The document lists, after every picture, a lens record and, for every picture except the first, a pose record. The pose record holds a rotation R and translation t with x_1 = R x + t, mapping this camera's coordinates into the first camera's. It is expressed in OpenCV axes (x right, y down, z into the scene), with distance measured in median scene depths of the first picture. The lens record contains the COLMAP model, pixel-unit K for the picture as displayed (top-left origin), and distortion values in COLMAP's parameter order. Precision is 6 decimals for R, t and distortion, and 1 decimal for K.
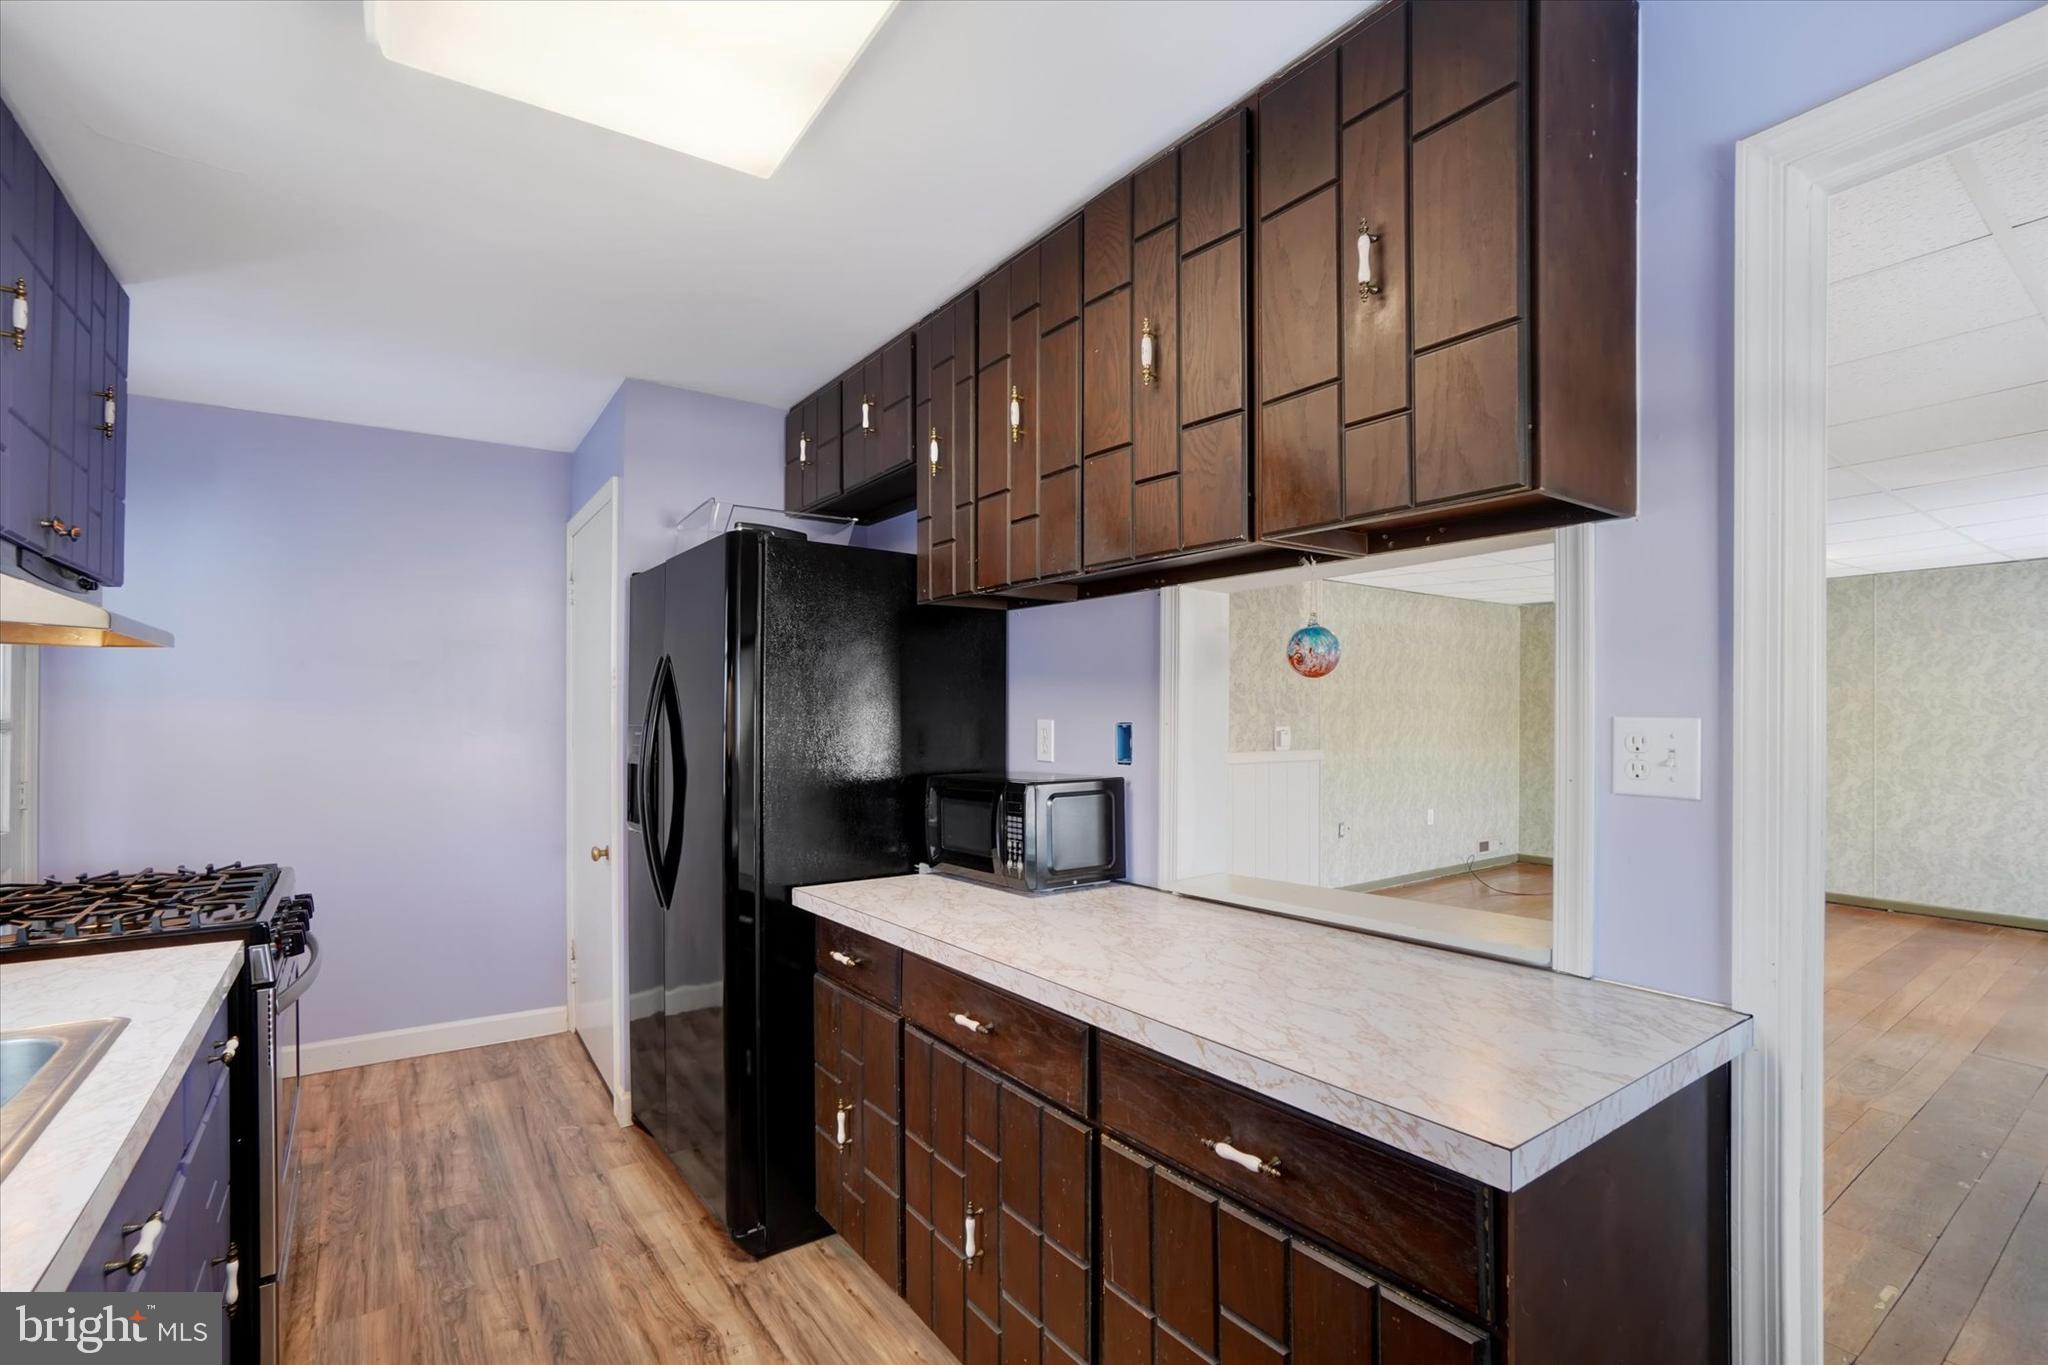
lens RADIAL K [[916.1, 0, 1010.7], [0, 916.1, 710.2], [0, 0, 1]] dist [-0.026797, 0.001207]
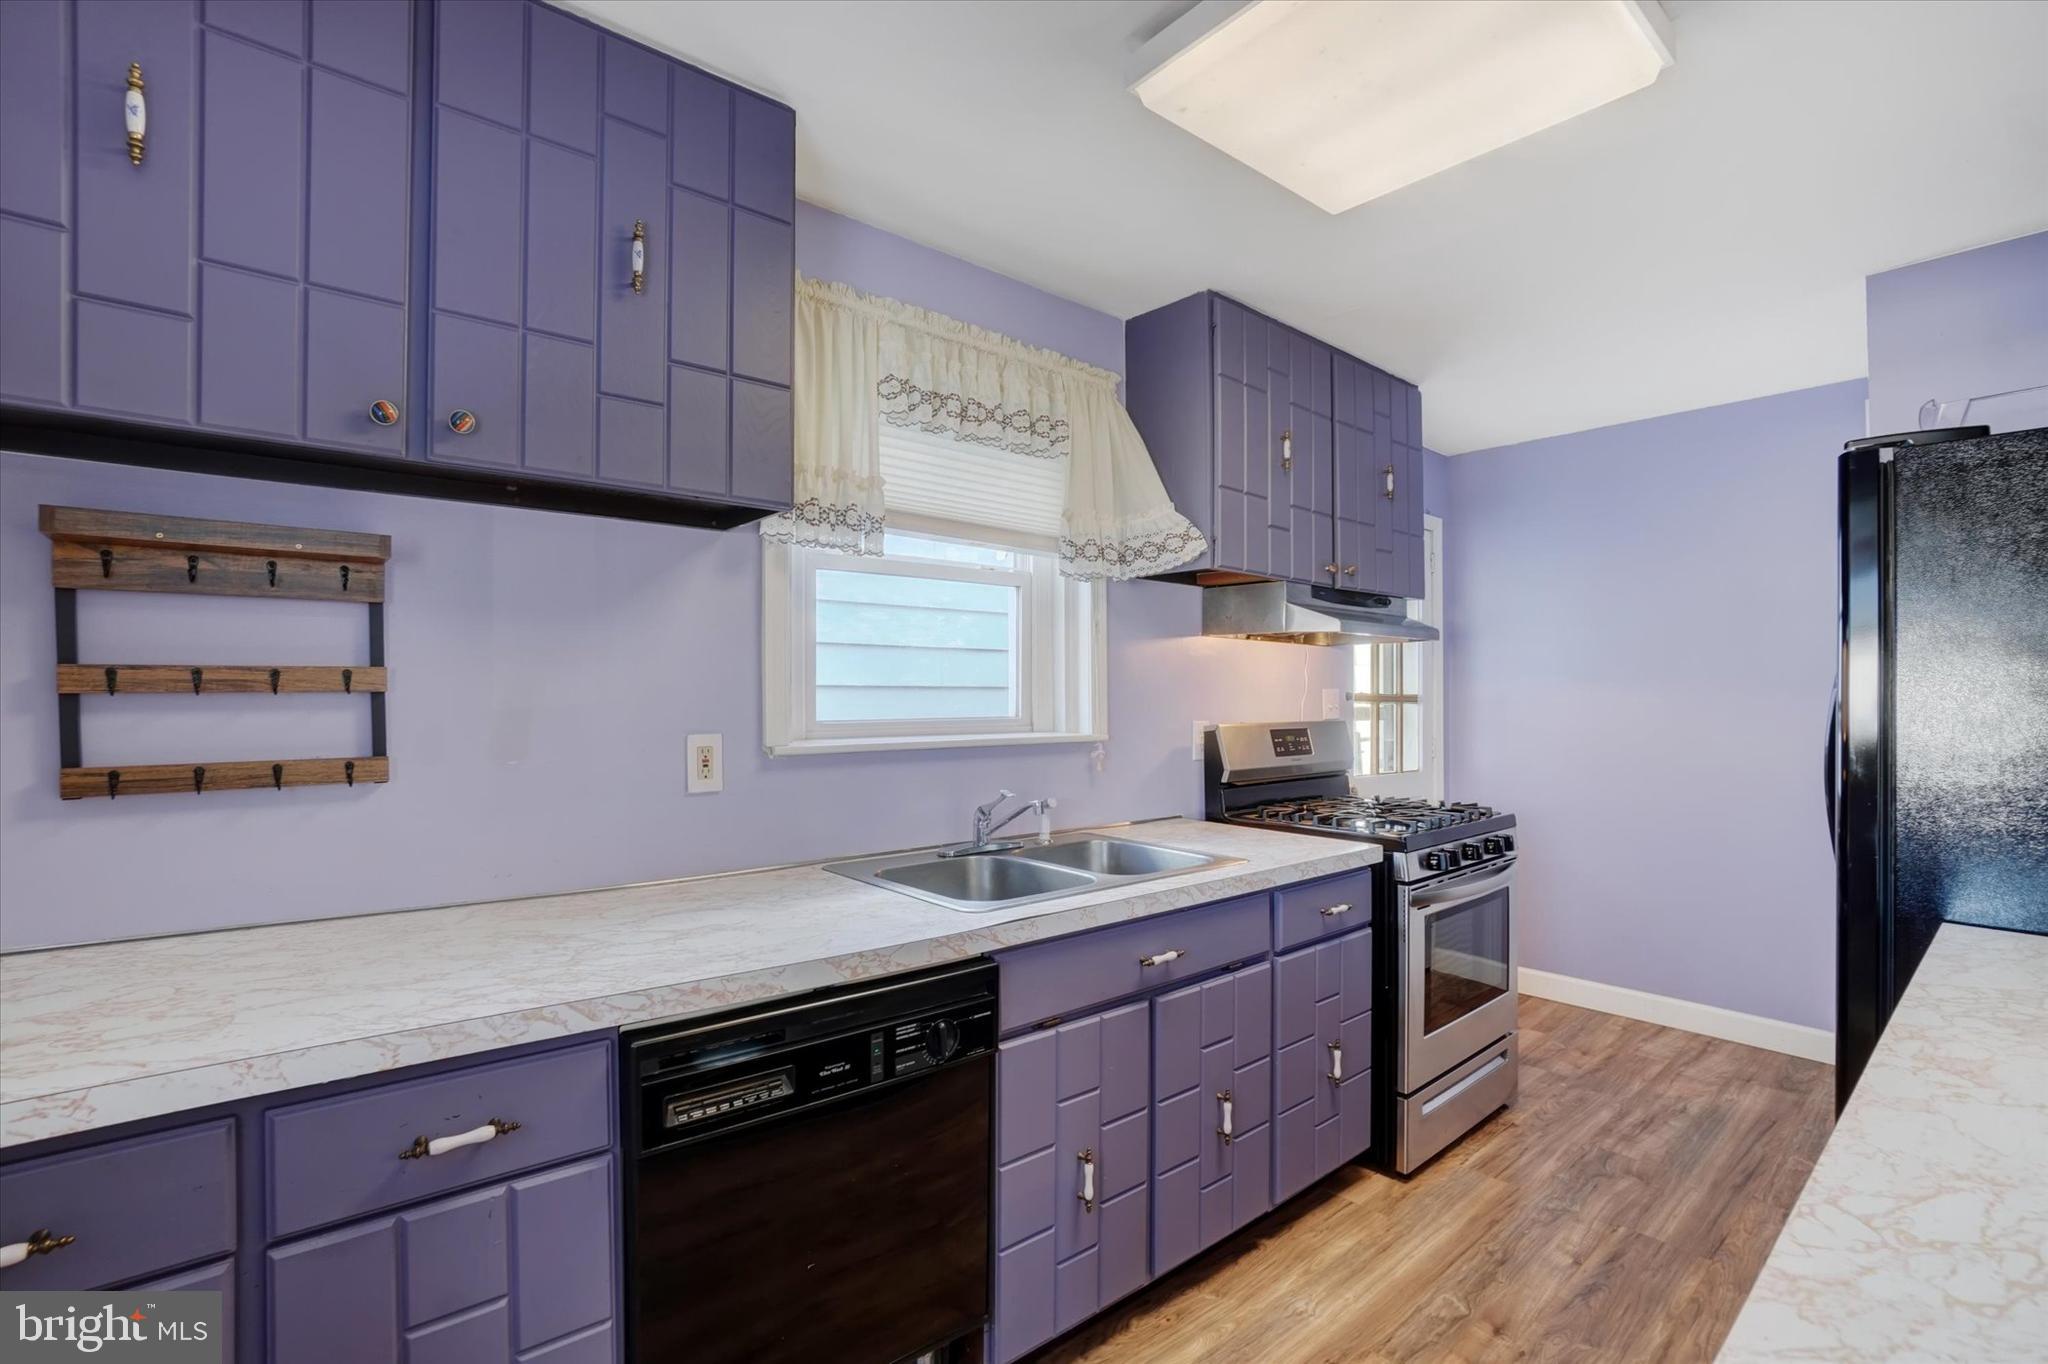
lens RADIAL K [[916.1, 0, 994.7], [0, 916.1, 712.7], [0, 0, 1]] dist [-0.026797, 0.001207]
pose [[0.087295, 0.014827, -0.996072, 0.337946], [0.000127, 0.999889, 0.014895, 0.014264], [0.996183, -0.001427, 0.087283, 0.161516]]
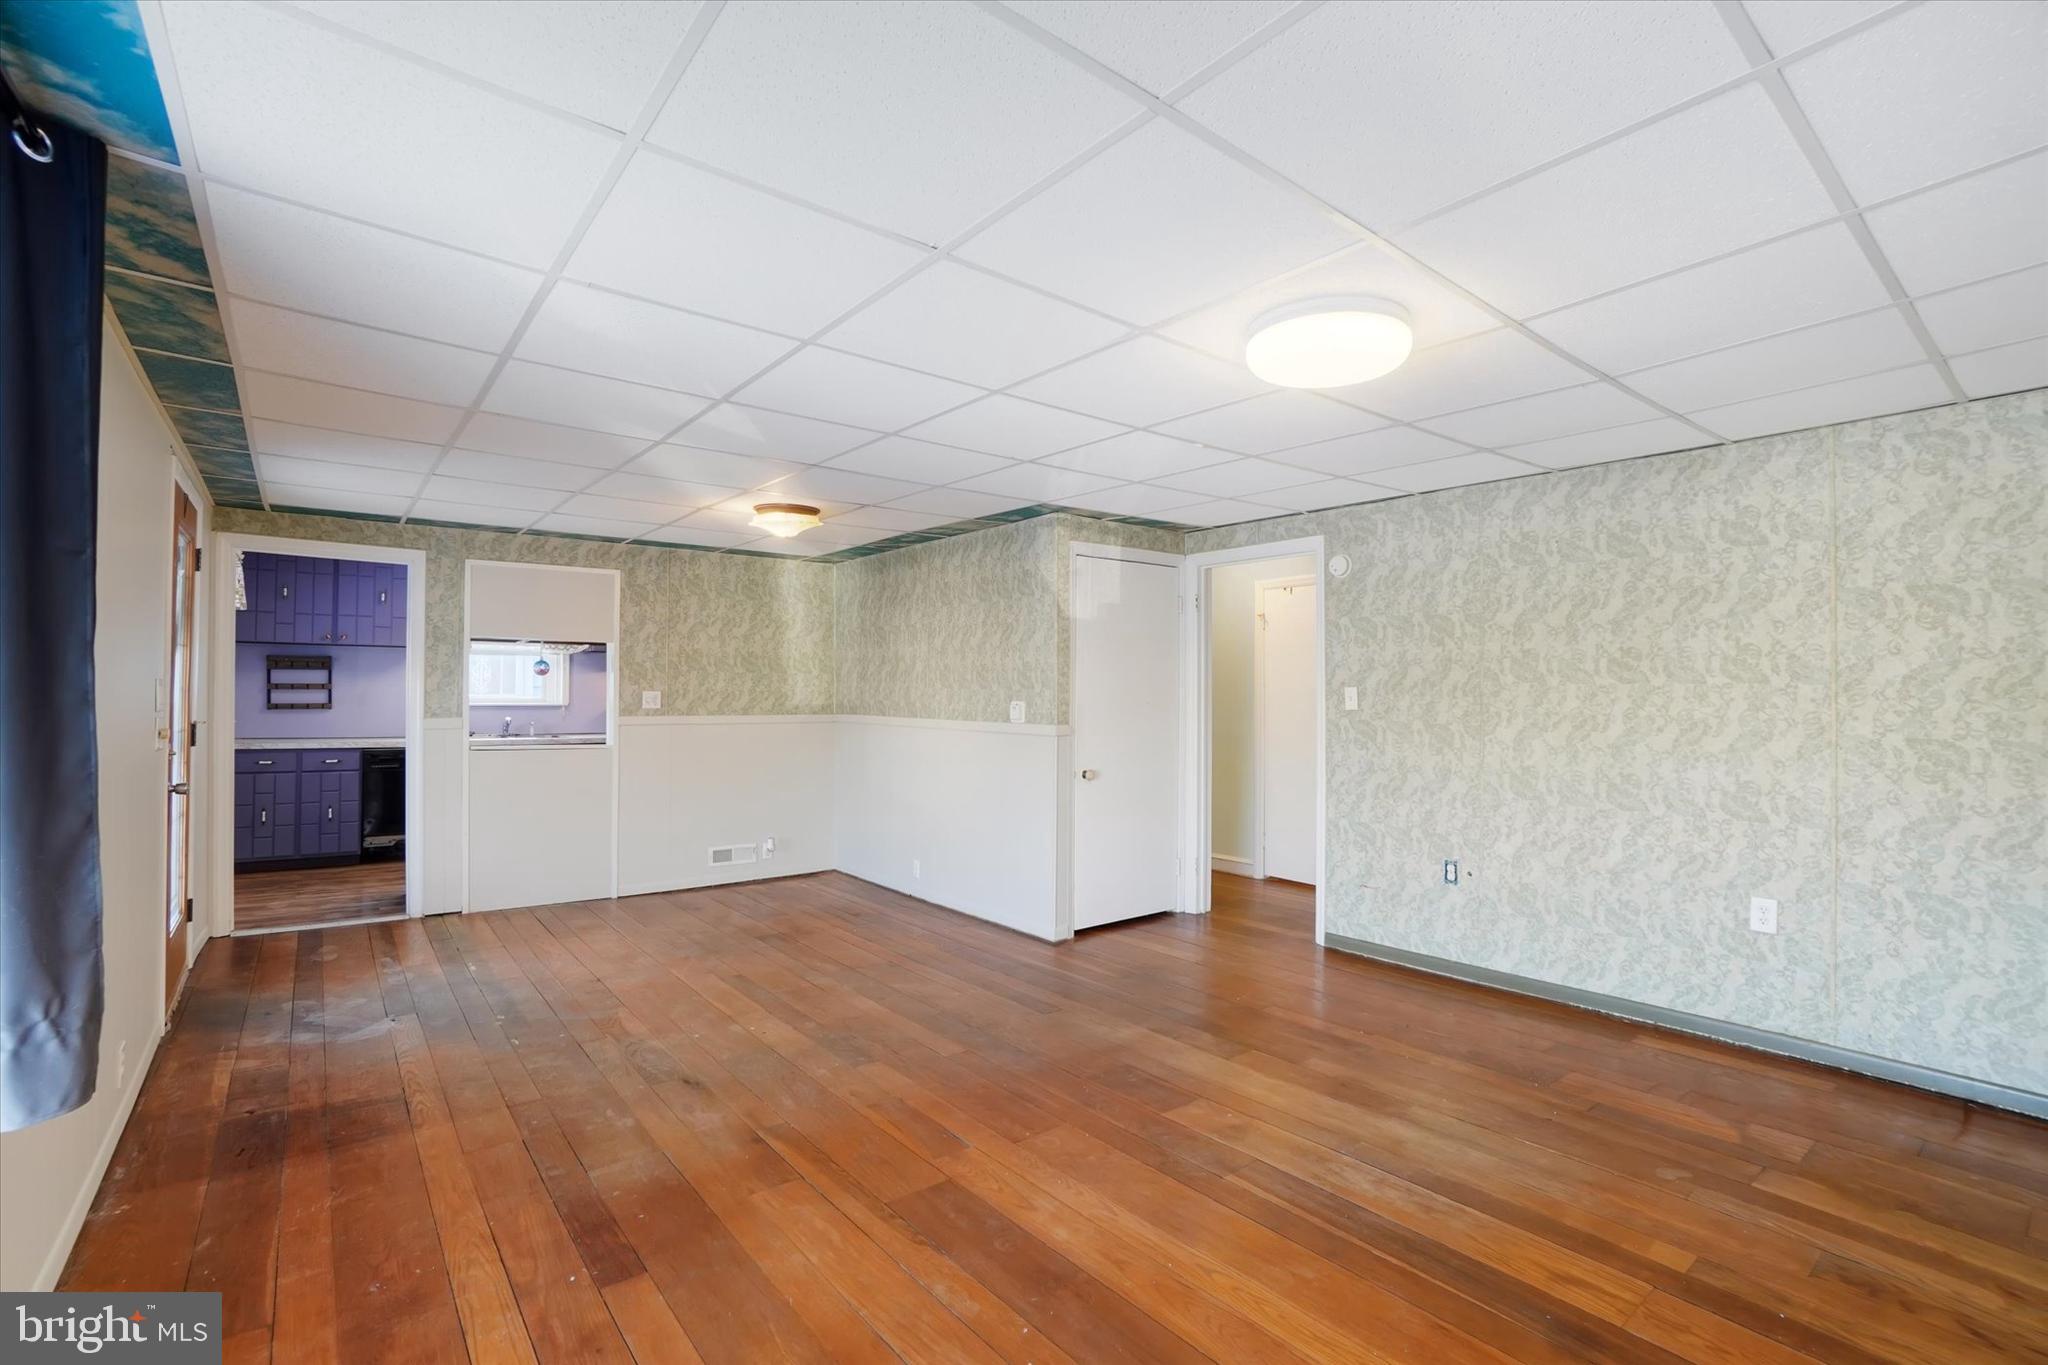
lens RADIAL K [[916.1, 0, 1031.8], [0, 916.1, 670.2], [0, 0, 1]] dist [-0.026797, 0.001207]
pose [[0.063561, -0.024441, -0.997679, 2.172508], [-0.003211, 0.999690, -0.024695, 0.013523], [0.997973, 0.004774, 0.063463, 1.471285]]
